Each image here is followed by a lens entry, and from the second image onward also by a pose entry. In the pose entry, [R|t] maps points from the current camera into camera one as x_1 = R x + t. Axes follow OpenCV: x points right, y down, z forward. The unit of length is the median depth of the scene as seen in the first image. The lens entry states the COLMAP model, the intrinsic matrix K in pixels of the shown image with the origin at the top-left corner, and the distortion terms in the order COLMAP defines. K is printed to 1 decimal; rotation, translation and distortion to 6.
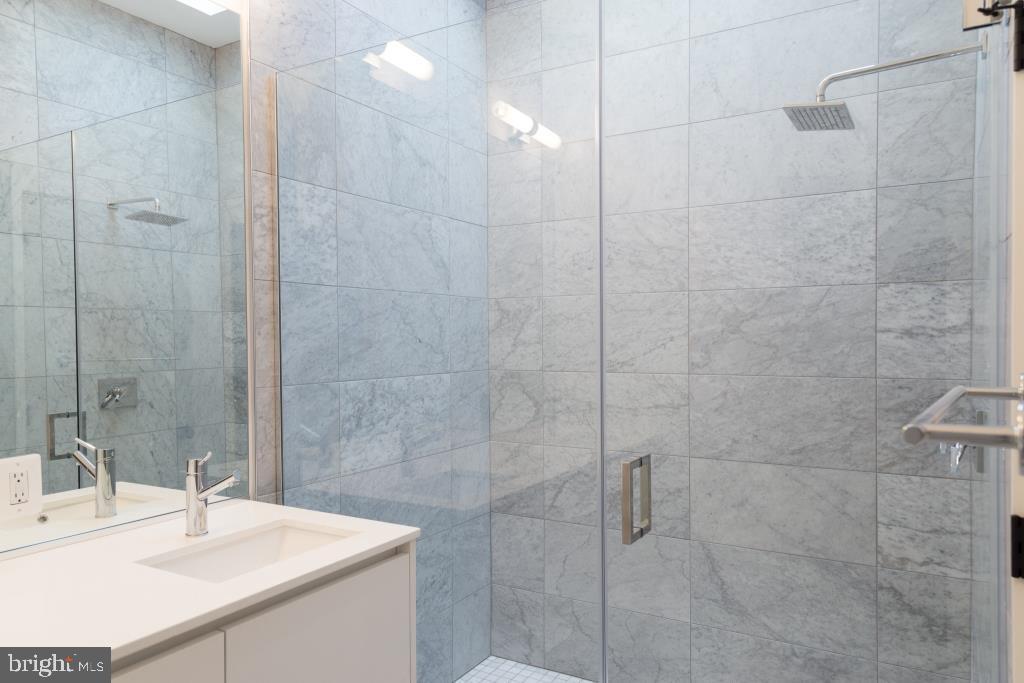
lens RADIAL K [[690.6, 0, 513.9], [0, 690.6, 343.5], [0, 0, 1]] dist [-0.001829, 0.000062]
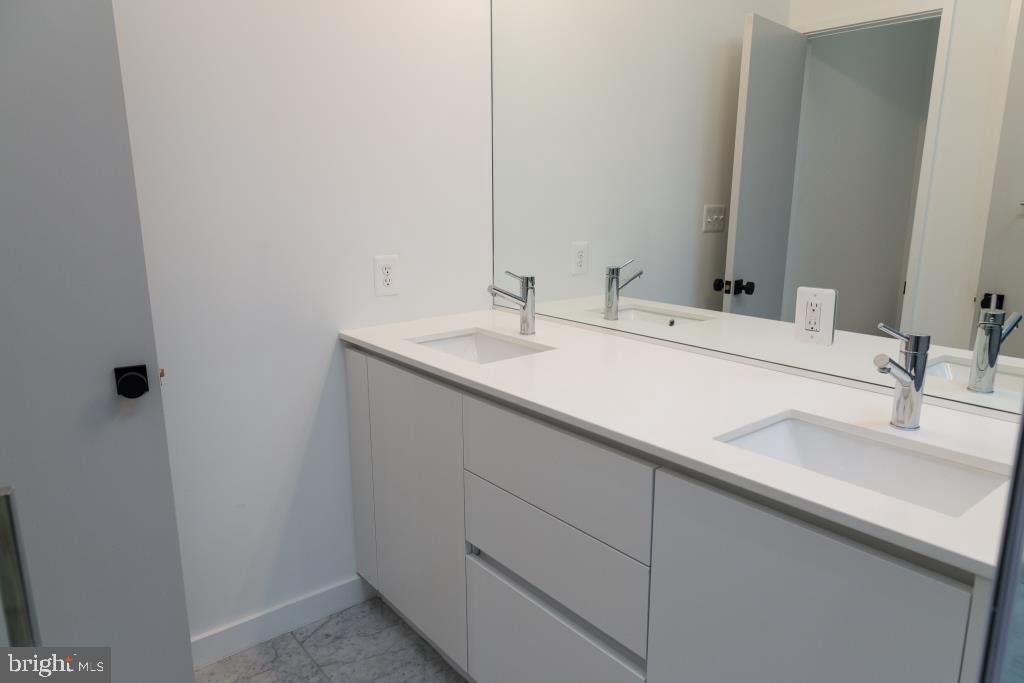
lens RADIAL K [[690.6, 0, 513.8], [0, 690.6, 340.8], [0, 0, 1]] dist [-0.001829, 0.000062]
pose [[-0.355652, 0.201857, -0.912560, 0.441590], [-0.002898, 0.976155, 0.217054, 0.013067], [0.934614, 0.079840, -0.346587, 0.939579]]
